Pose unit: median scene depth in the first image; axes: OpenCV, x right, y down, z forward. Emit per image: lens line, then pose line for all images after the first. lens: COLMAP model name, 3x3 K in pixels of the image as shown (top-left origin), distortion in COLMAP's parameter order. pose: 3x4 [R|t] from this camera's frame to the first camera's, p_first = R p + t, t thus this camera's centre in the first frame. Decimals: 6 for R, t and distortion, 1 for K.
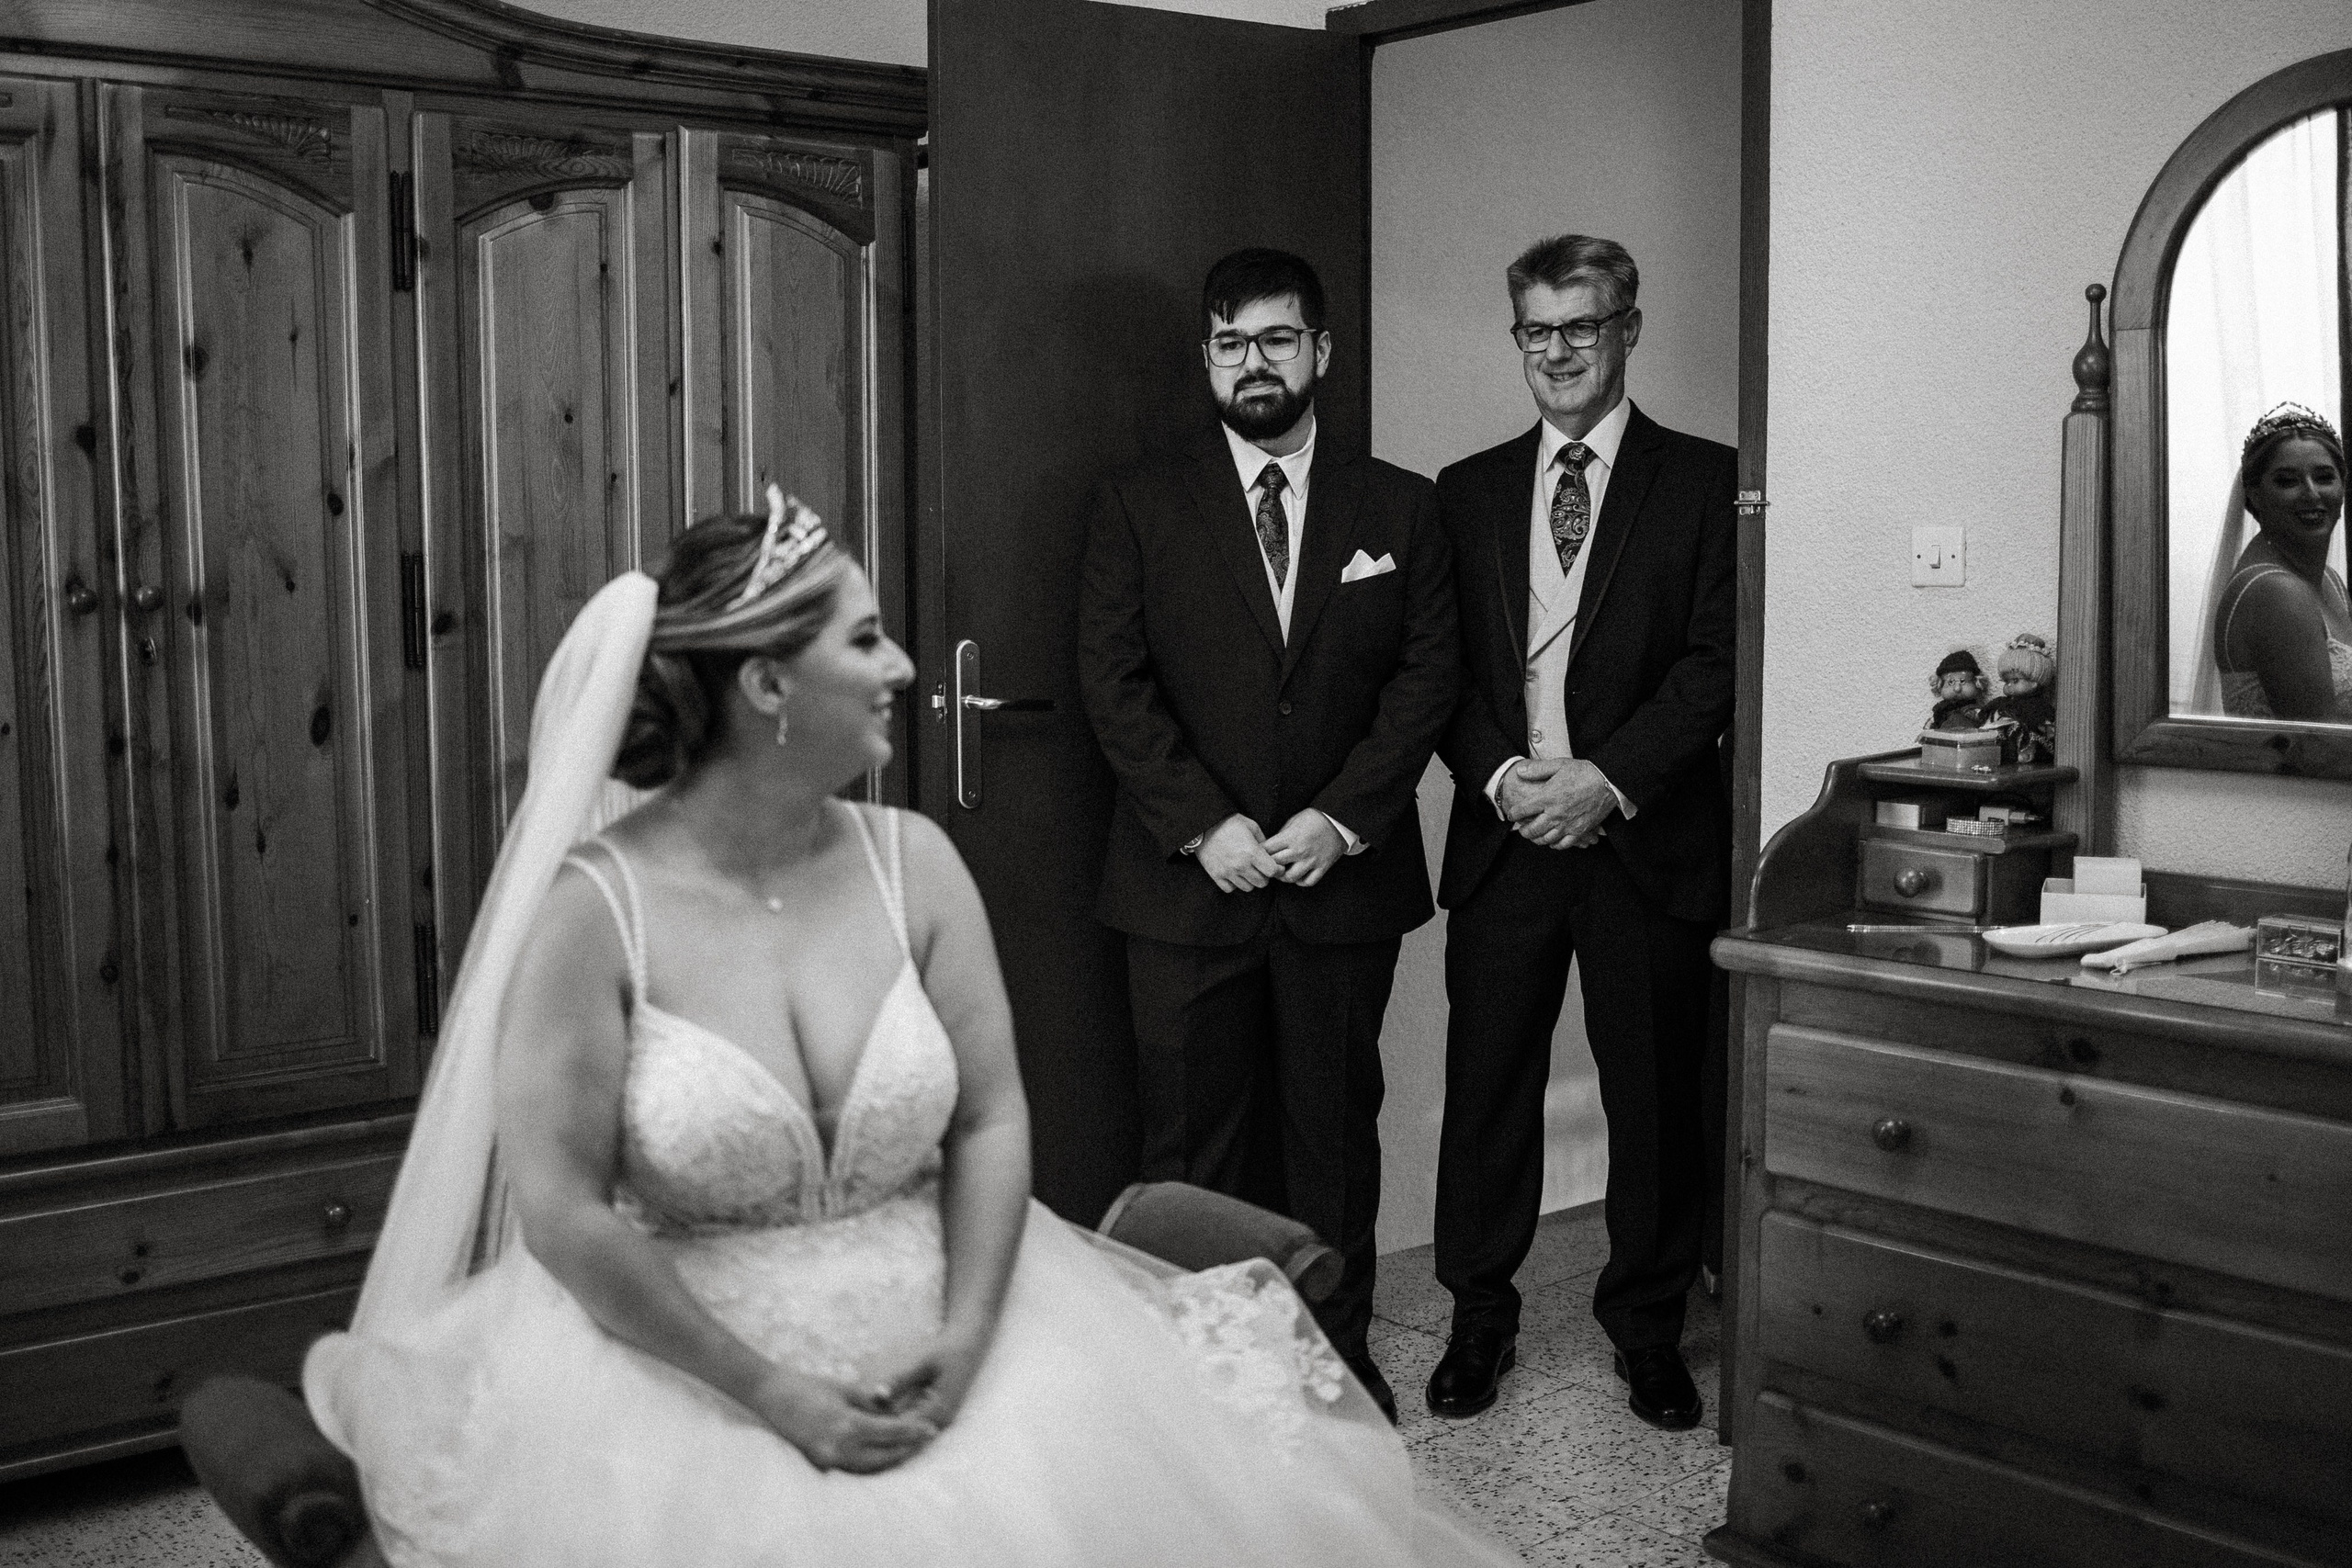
lens RADIAL K [[2464.2, 0, 1174.7], [0, 2464.2, 788.6], [0, 0, 1]] dist [-0.076124, 0.000000]
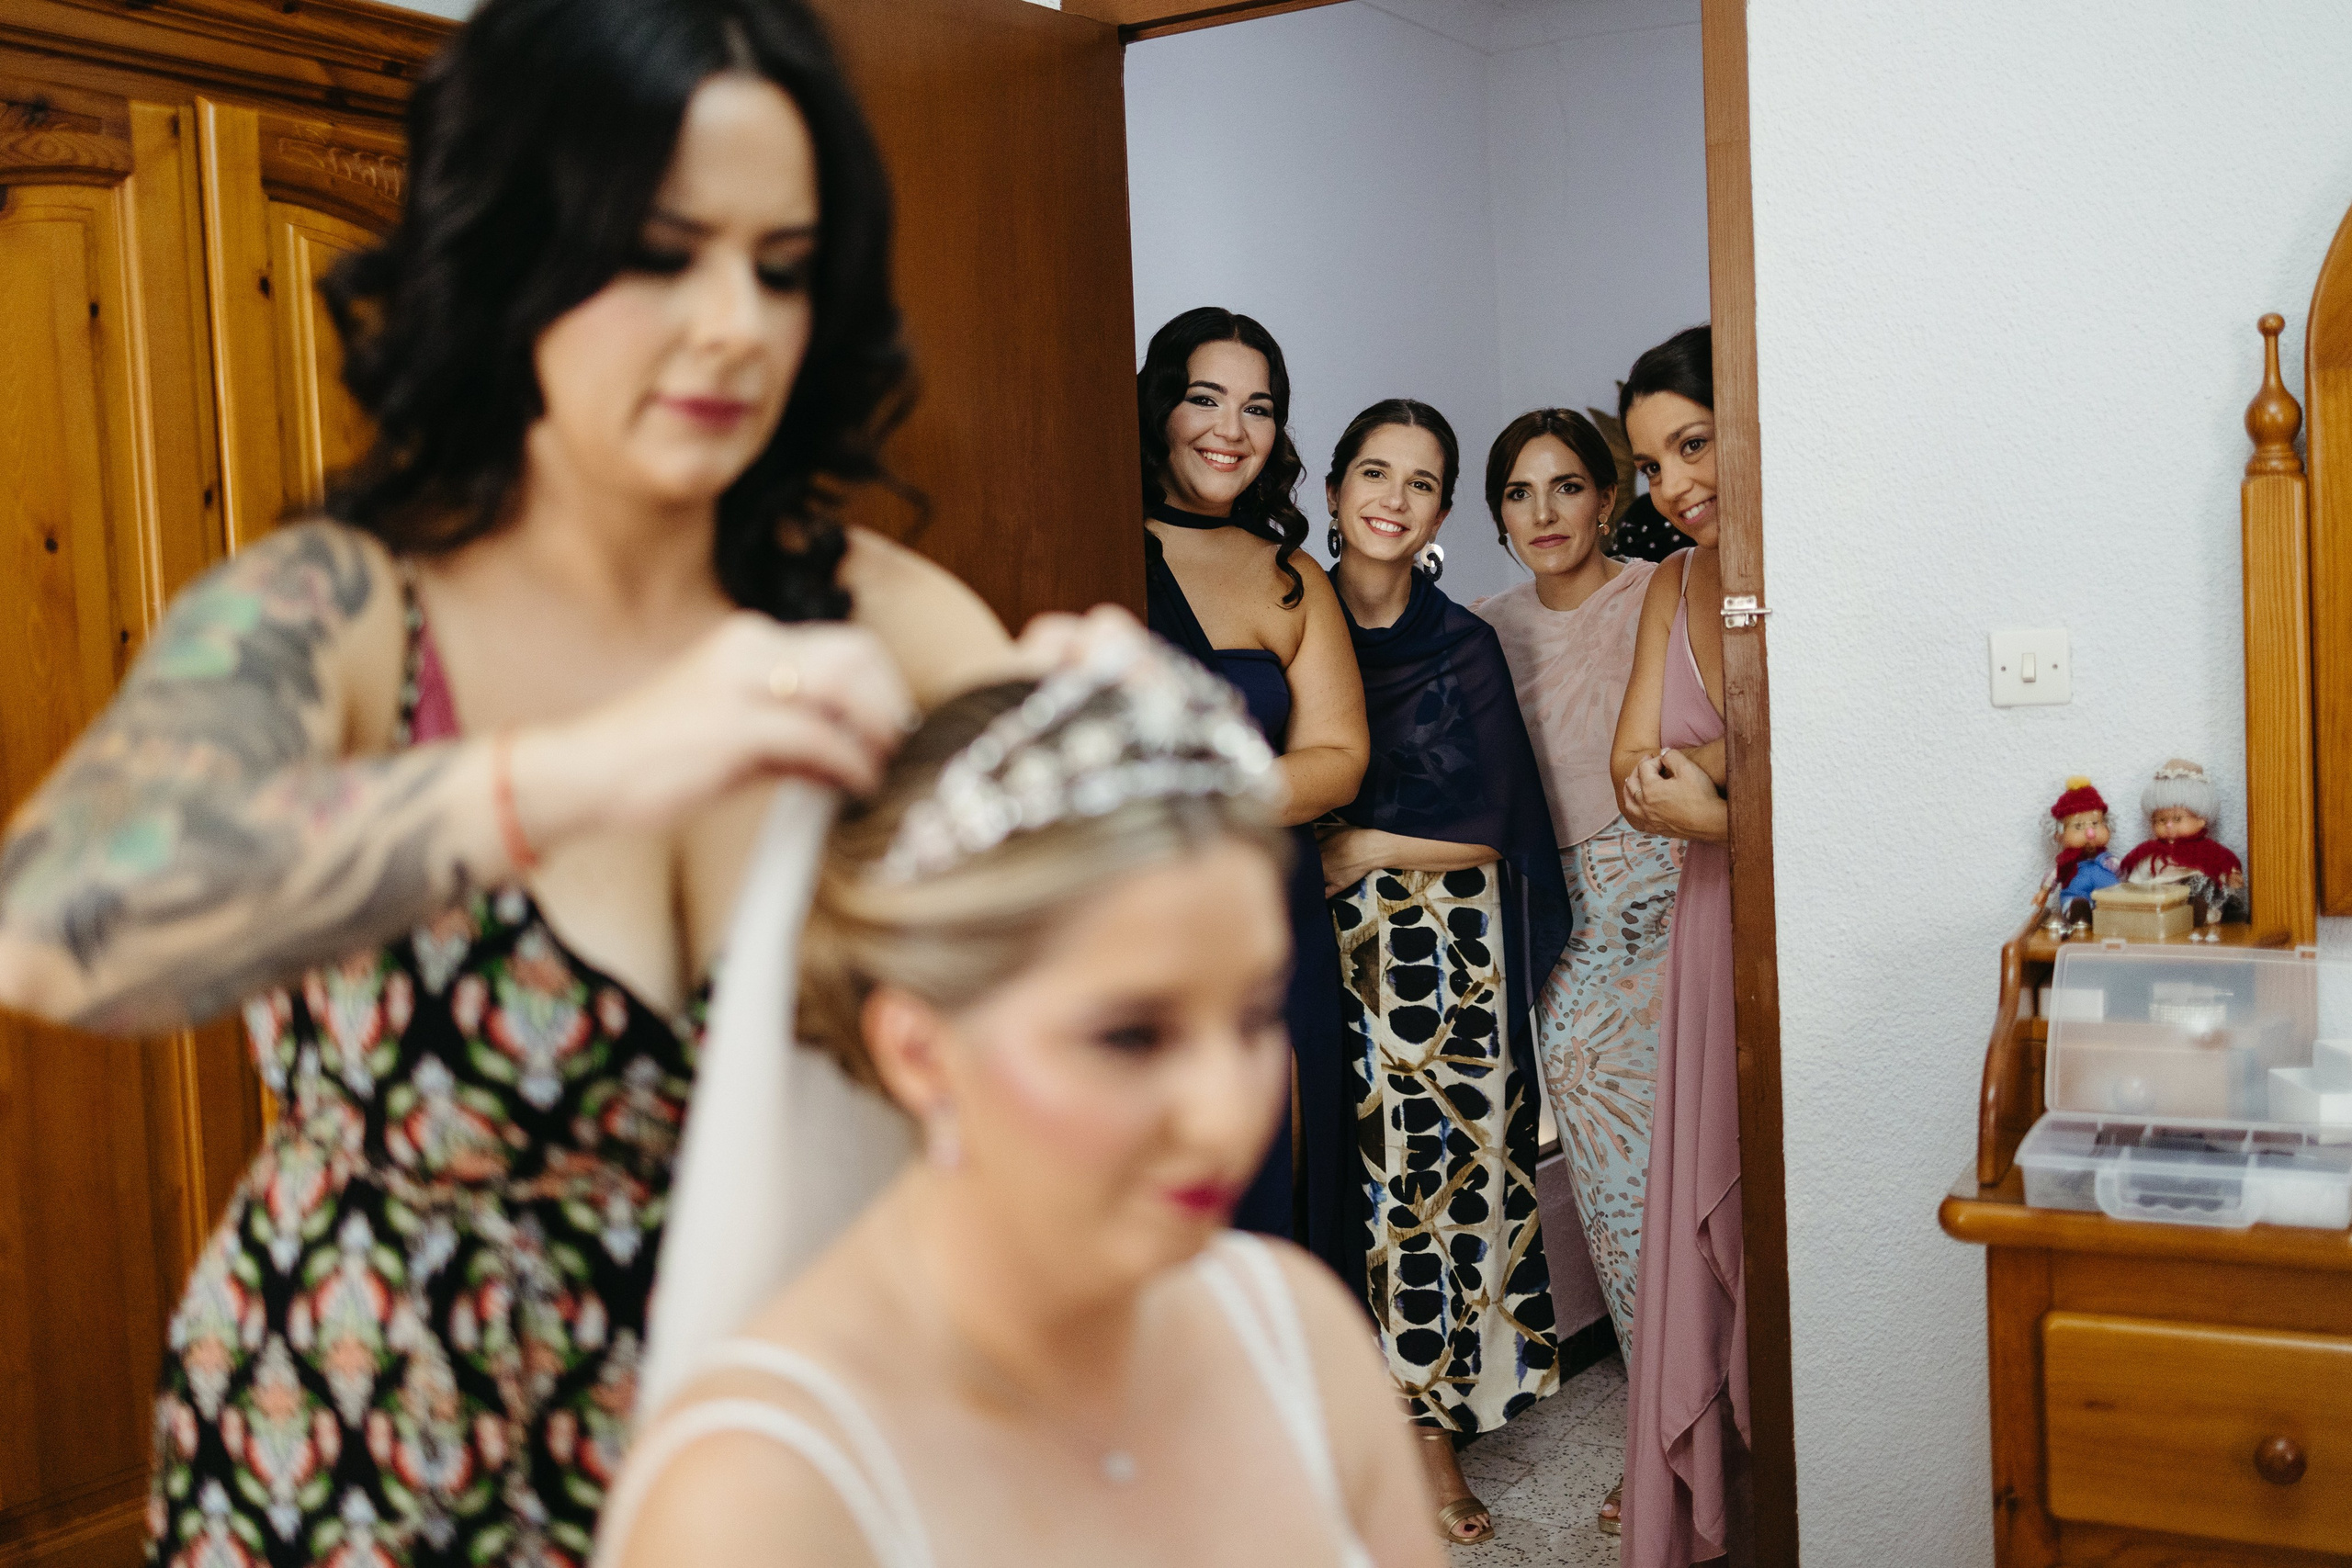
lens RADIAL K [[2366.1, 0, 1177.0], [0, 2366.1, 777.1], [0, 0, 1]] dist [0.001338, 0.000000]
pose [[0.939028, -0.059635, 0.338630, -0.184871], [0.078015, 0.996112, -0.040917, -0.044238], [-0.334873, 0.064840, 0.940030, 0.333037]]
